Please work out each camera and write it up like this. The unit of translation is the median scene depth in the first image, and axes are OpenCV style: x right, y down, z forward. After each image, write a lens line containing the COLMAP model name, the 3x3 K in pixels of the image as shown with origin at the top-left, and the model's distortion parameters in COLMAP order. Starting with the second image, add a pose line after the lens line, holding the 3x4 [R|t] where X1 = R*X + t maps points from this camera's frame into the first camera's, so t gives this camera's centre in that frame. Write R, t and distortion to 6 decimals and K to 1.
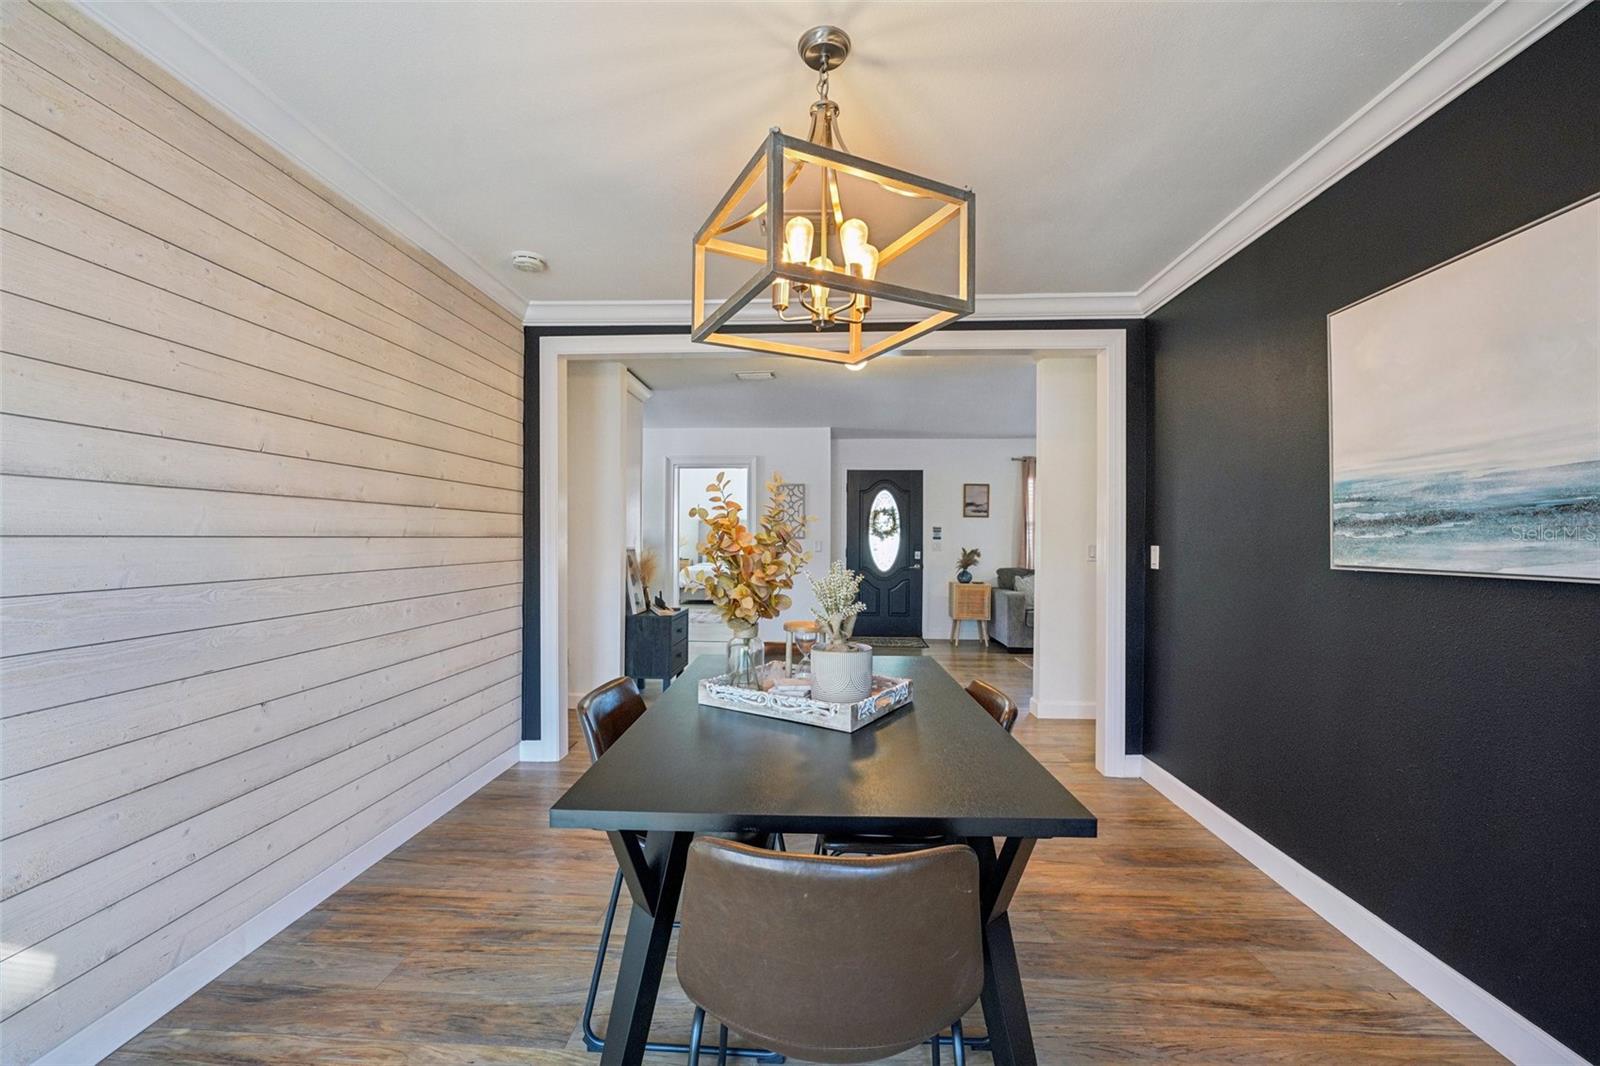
lens RADIAL K [[676.1, 0, 806.8], [0, 676.1, 542.9], [0, 0, 1]] dist [-0.008851, 0.002967]
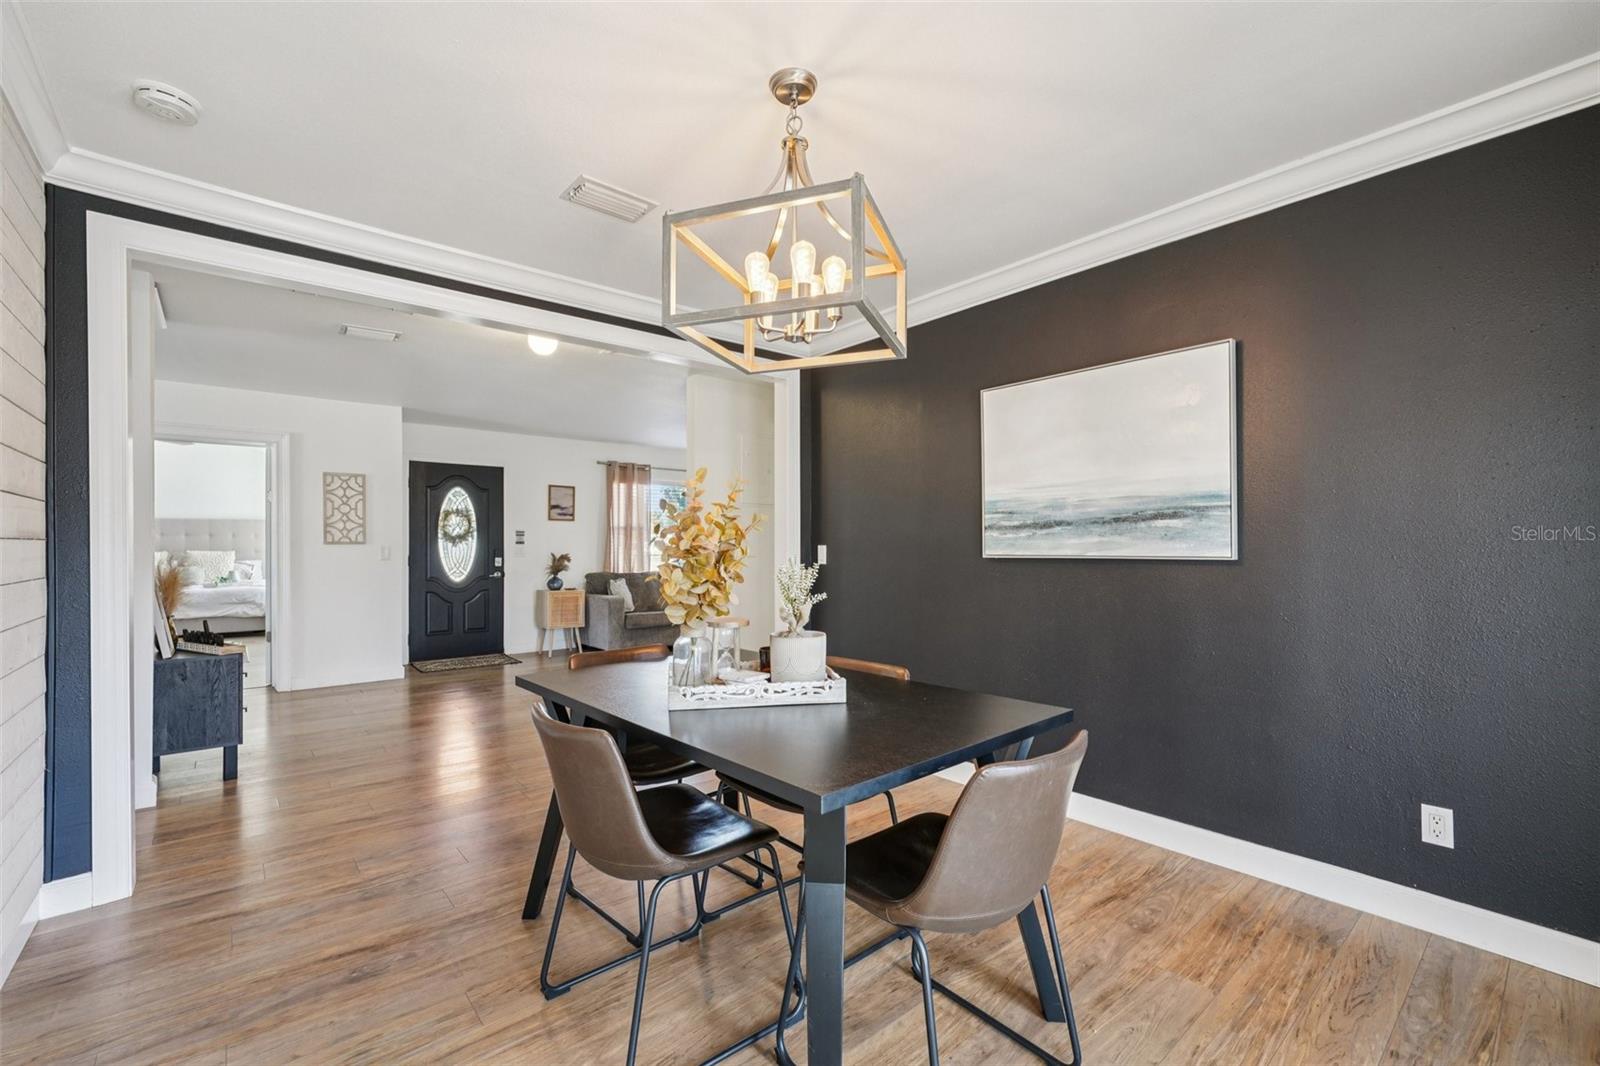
lens RADIAL K [[676.1, 0, 854.1], [0, 676.1, 556.0], [0, 0, 1]] dist [-0.008851, 0.002967]
pose [[0.703313, -0.019621, 0.710610, -0.337068], [0.012228, 0.999805, 0.015504, 0.005234], [-0.710775, -0.002215, 0.703416, 0.081488]]
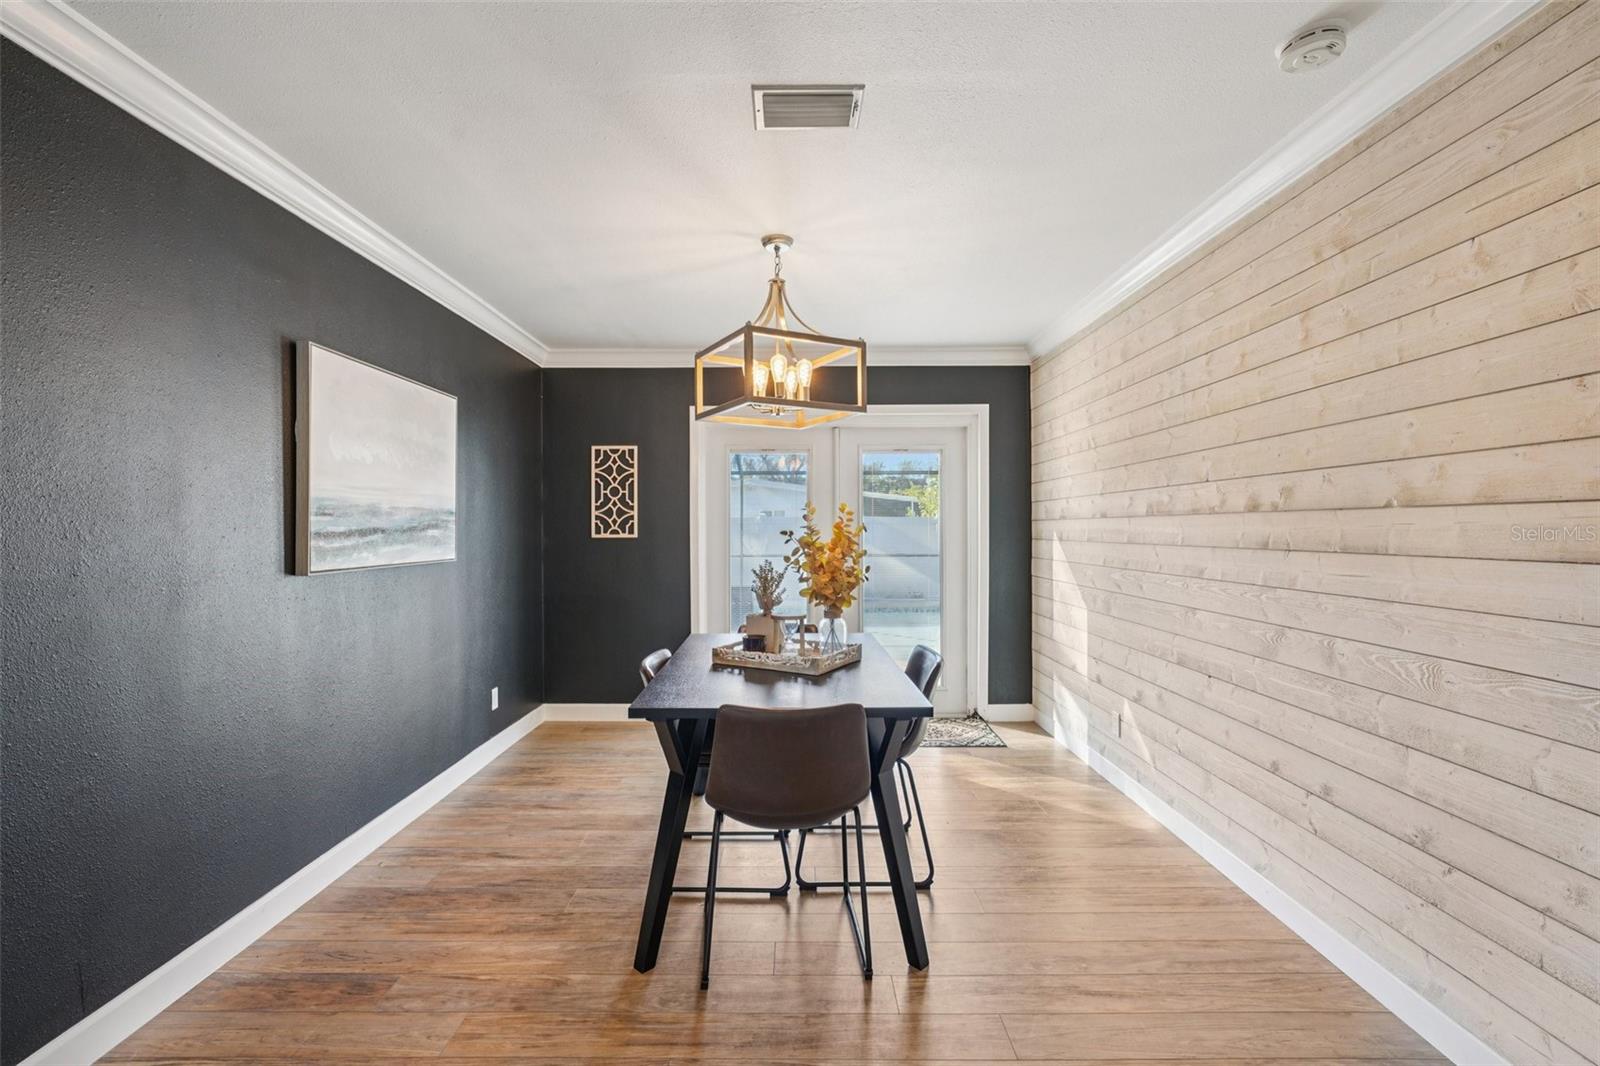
lens RADIAL K [[715.0, 0, 802.0], [0, 715.0, 535.8], [0, 0, 1]] dist [-0.001620, 0.001750]
pose [[-0.999258, -0.002010, -0.038464, 0.016006], [-0.002660, 0.999854, 0.016853, -0.031027], [0.038425, 0.016942, -0.999118, 1.412219]]
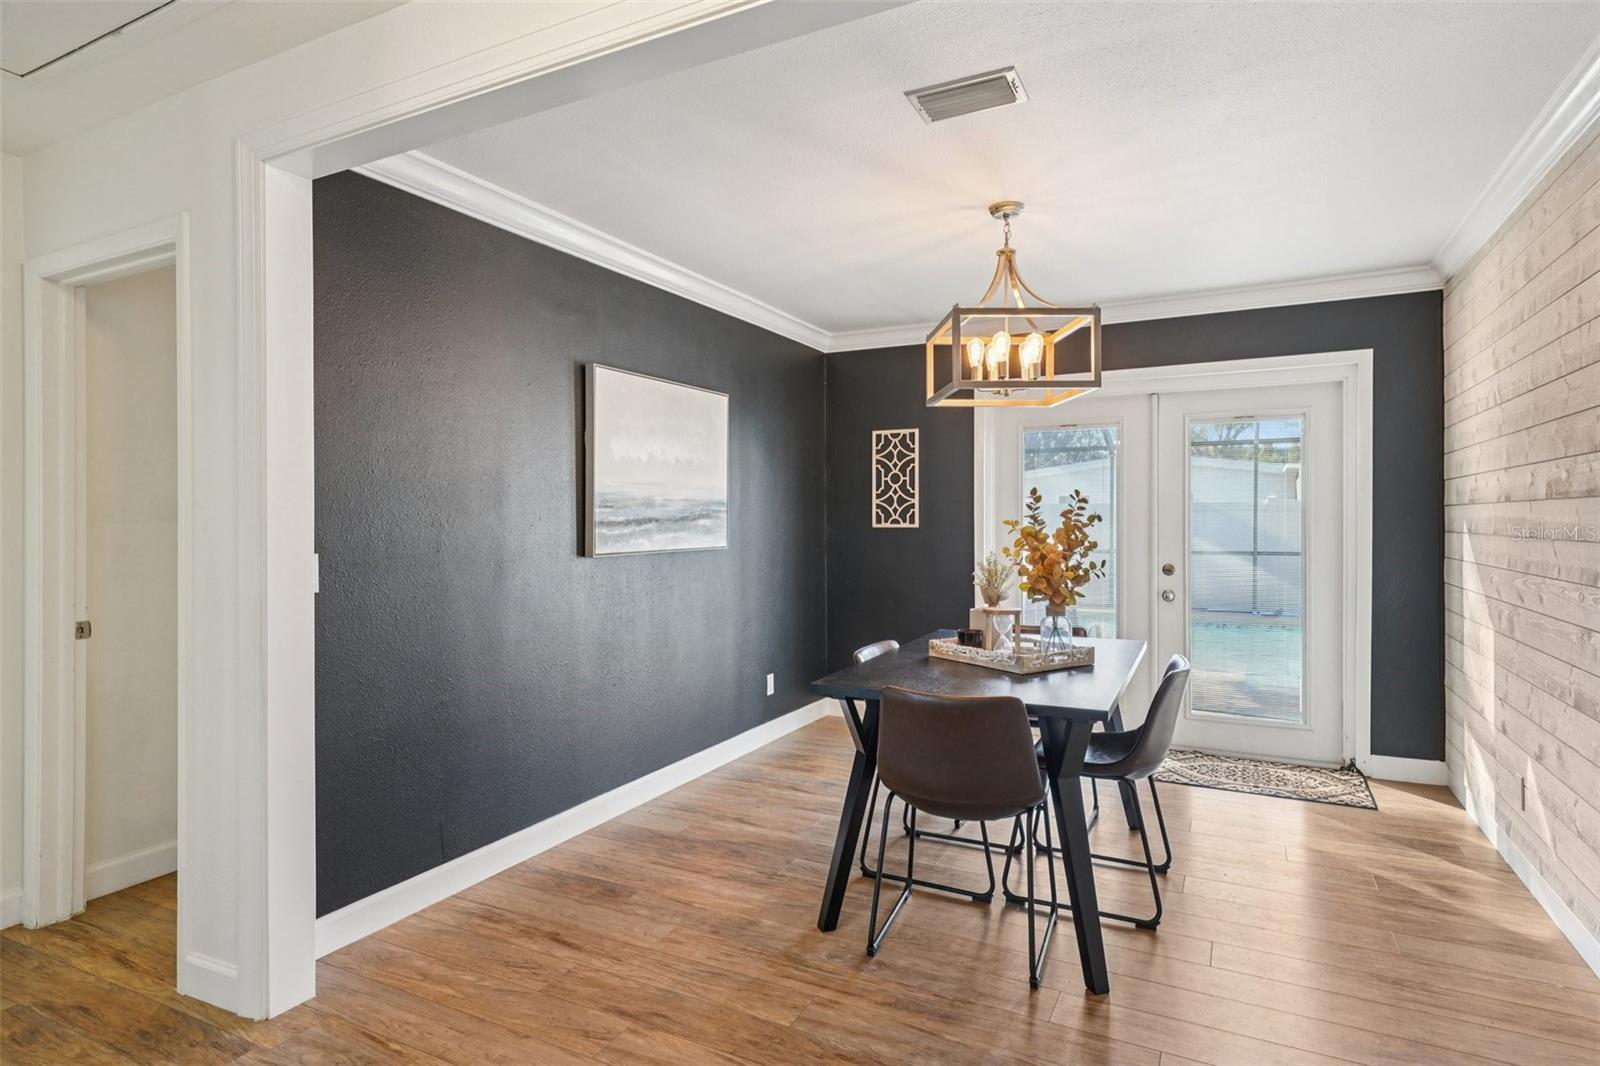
lens RADIAL K [[870.8, 0, 798.6], [0, 870.8, 528.8], [0, 0, 1]] dist [0.017870, 0.002324]
pose [[-0.909158, -0.006071, 0.416406, -0.191733], [0.002459, 0.999798, 0.019945, -0.033040], [-0.416443, 0.019157, -0.908960, 1.539862]]
